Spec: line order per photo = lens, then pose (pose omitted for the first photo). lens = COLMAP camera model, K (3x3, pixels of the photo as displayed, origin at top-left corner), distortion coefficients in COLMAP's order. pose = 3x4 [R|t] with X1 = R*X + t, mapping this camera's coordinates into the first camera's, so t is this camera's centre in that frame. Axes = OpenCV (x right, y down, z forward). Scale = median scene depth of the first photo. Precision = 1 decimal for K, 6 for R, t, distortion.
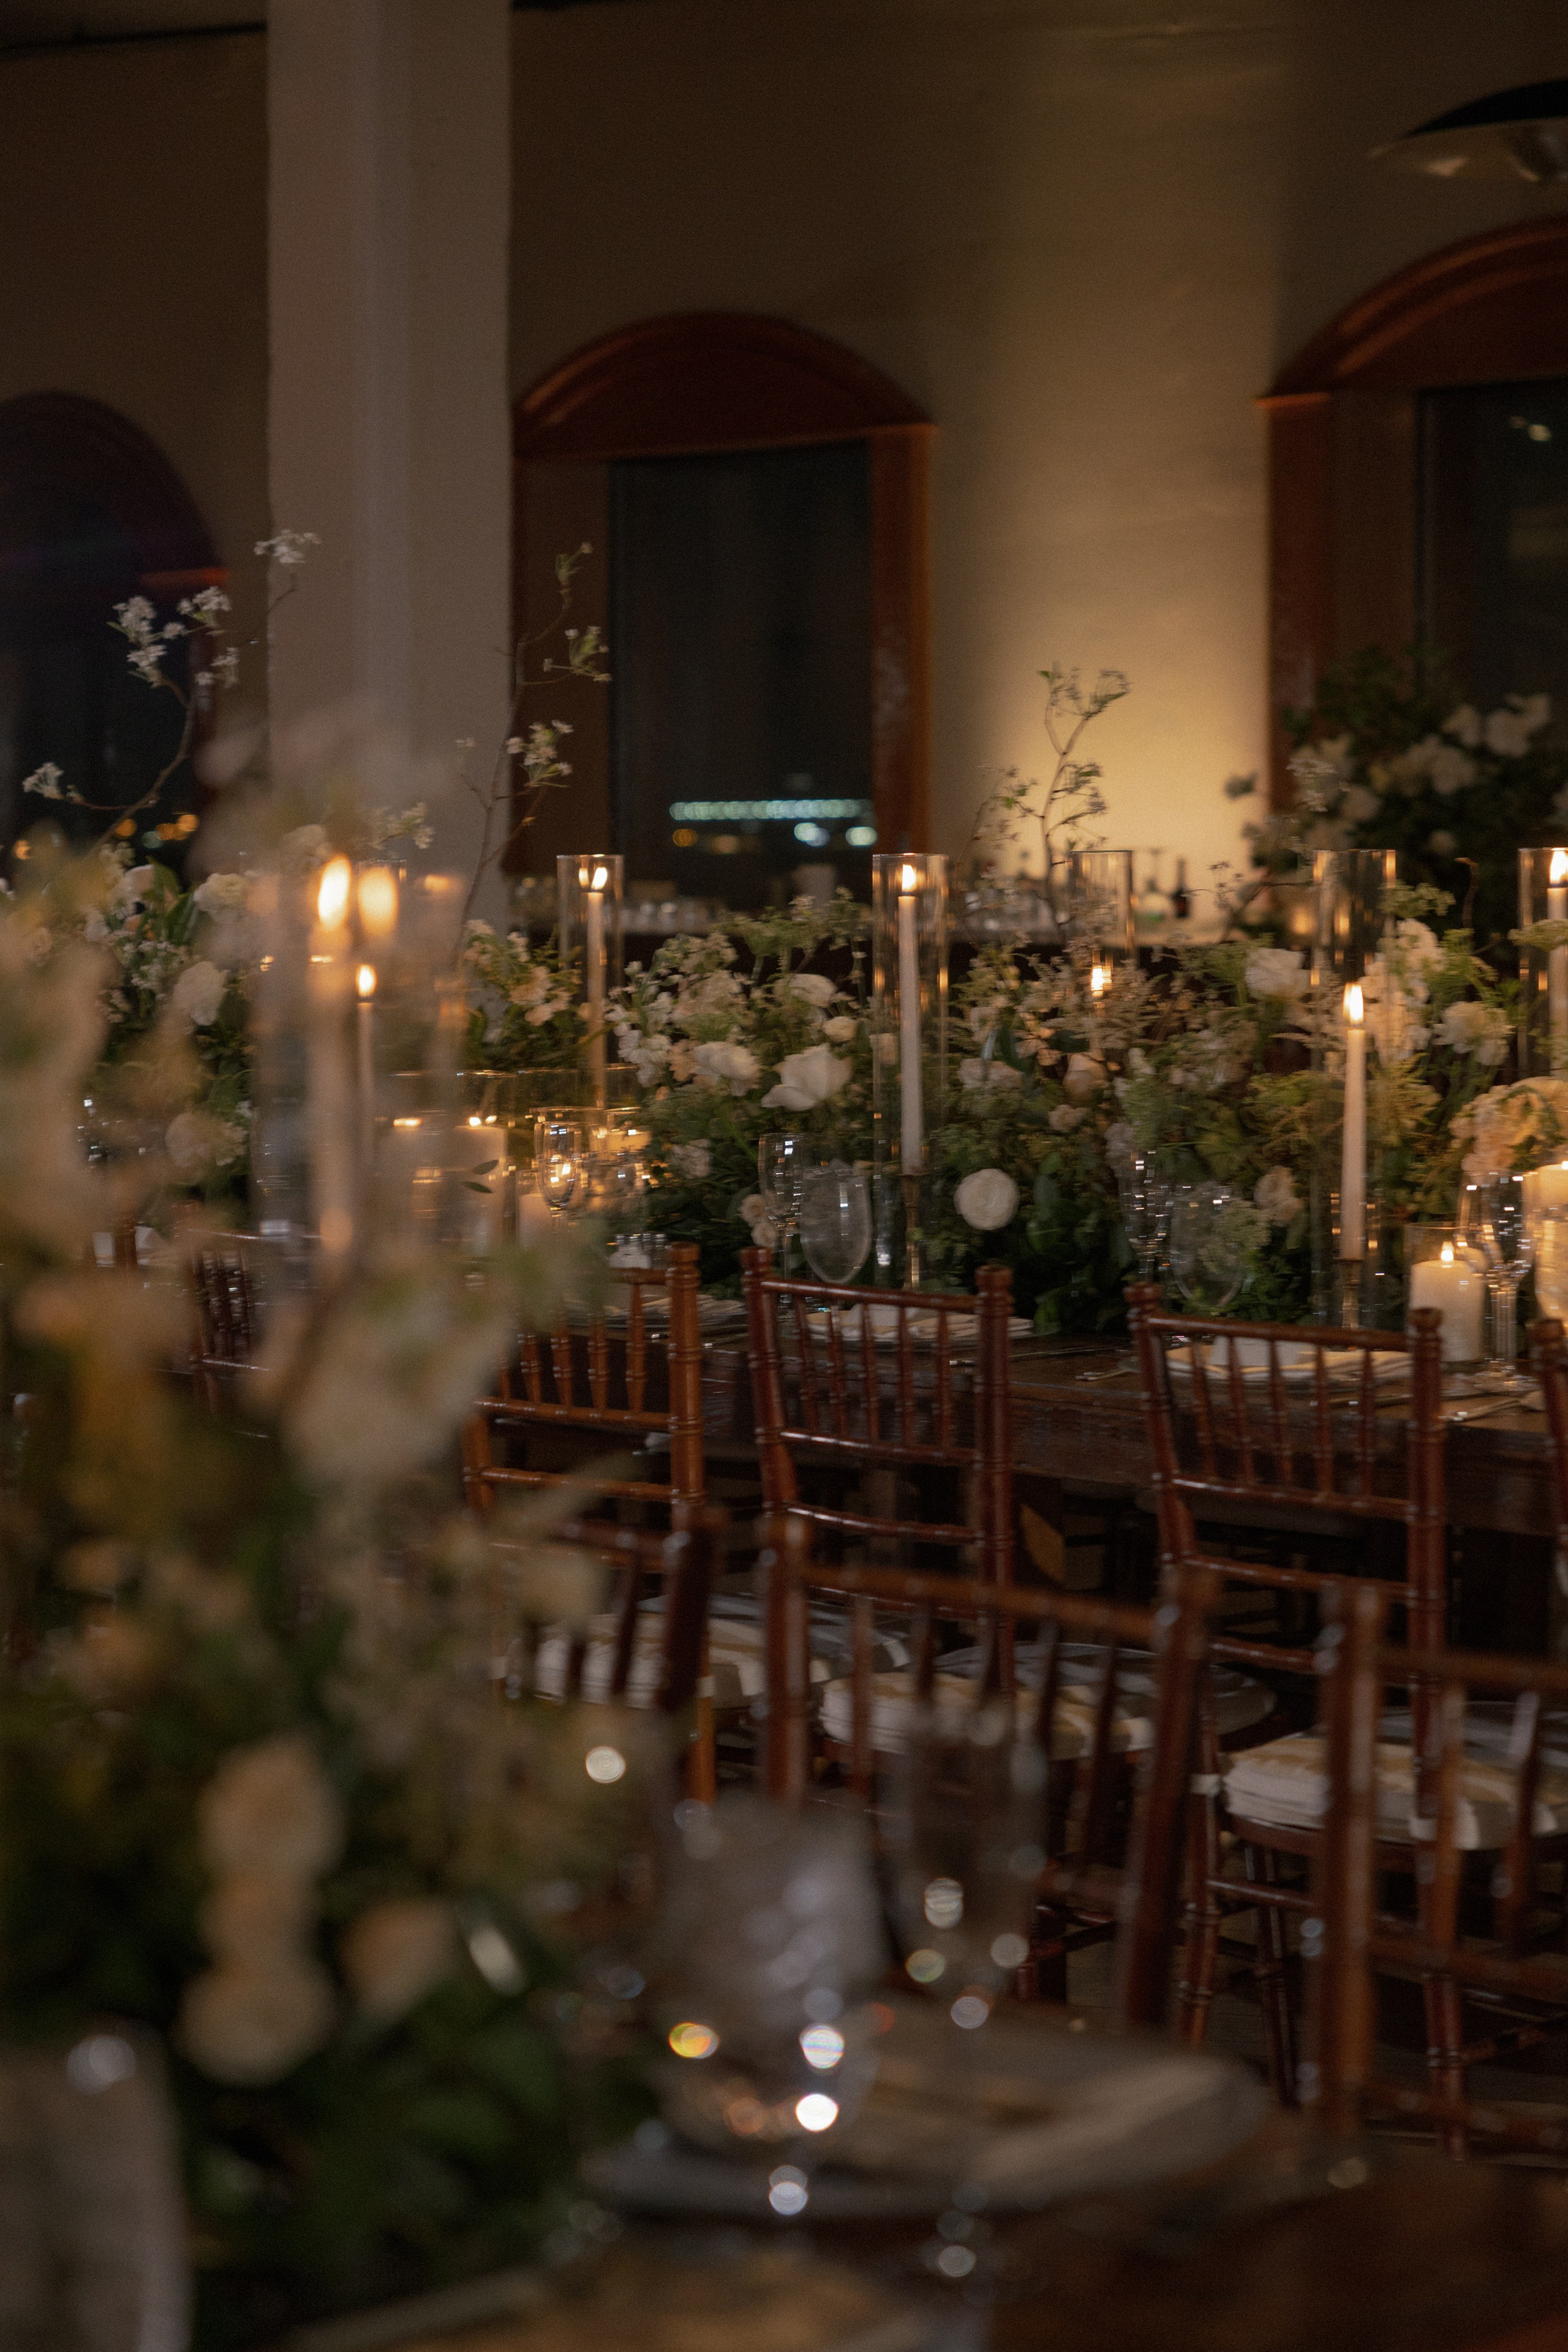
lens RADIAL K [[4686.7, 0, 784.0], [0, 4686.7, 1176.0], [0, 0, 1]] dist [-0.018359, -0.041692]
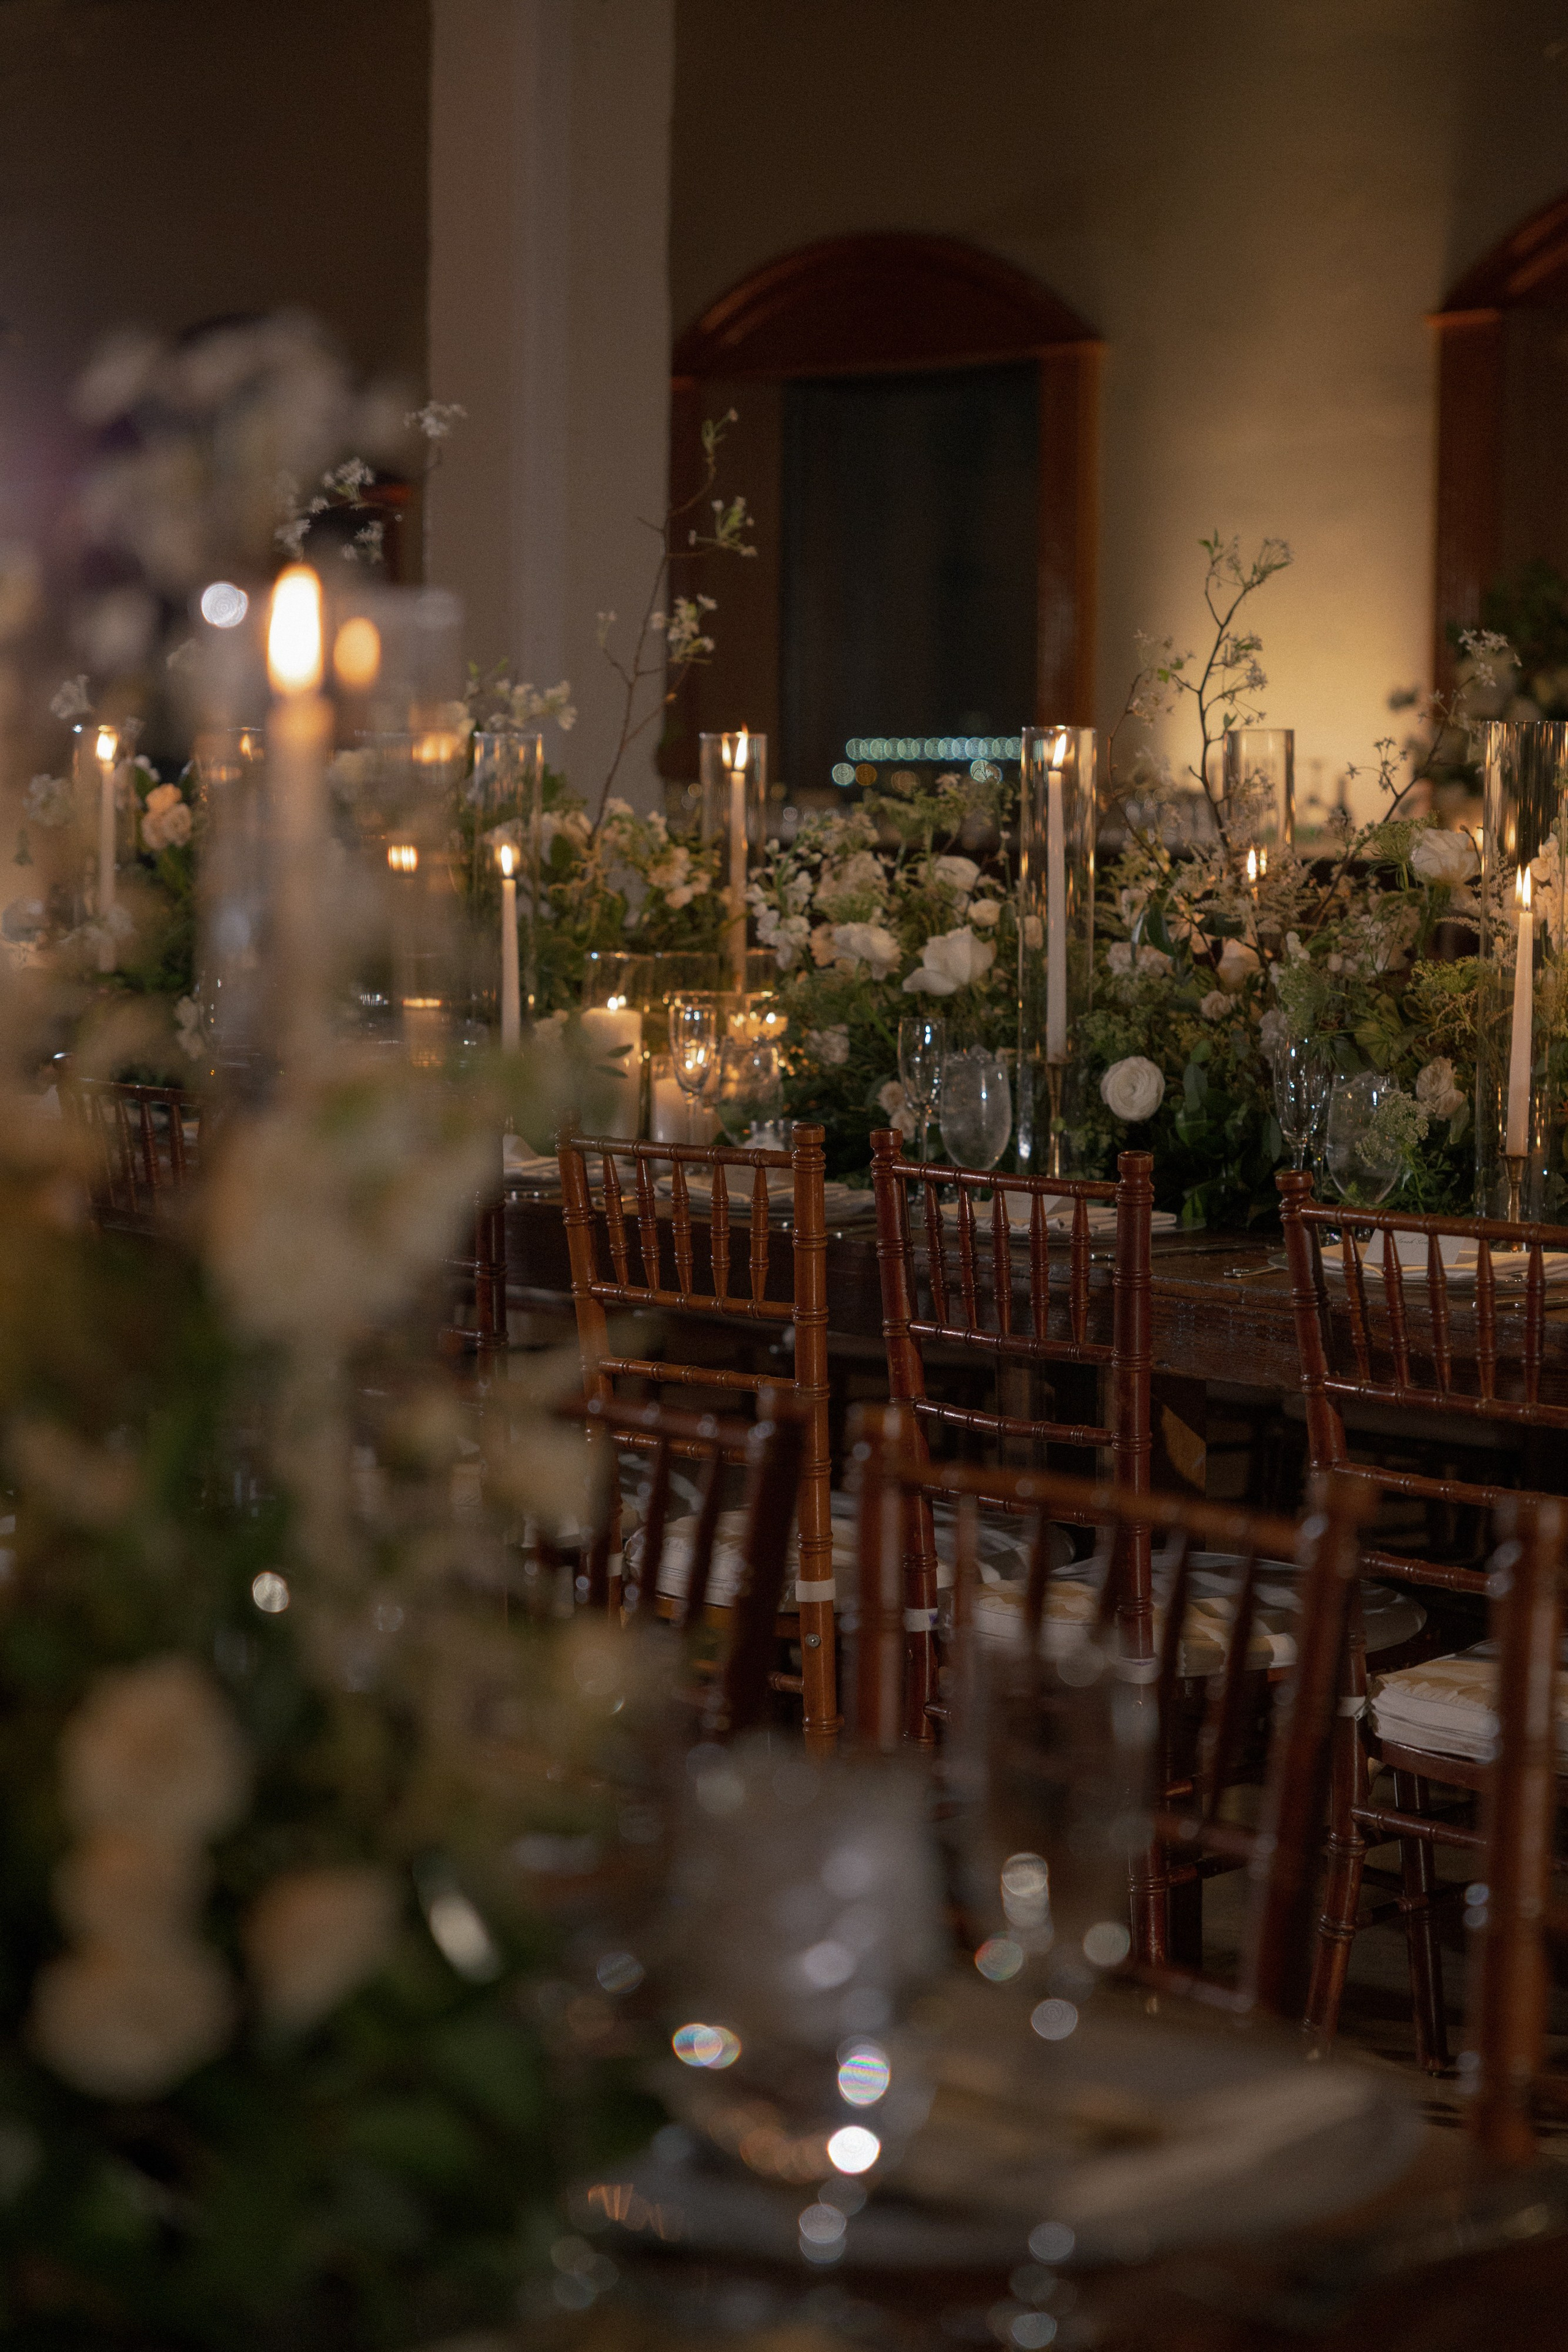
lens RADIAL K [[4329.9, 0, 732.2], [0, 4329.9, 1182.8], [0, 0, 1]] dist [0.007816, -0.162631]
pose [[0.998419, 0.018036, -0.053246, 0.008982], [-0.017130, 0.999702, 0.017415, 0.010256], [0.053544, -0.016475, 0.998430, 0.110965]]
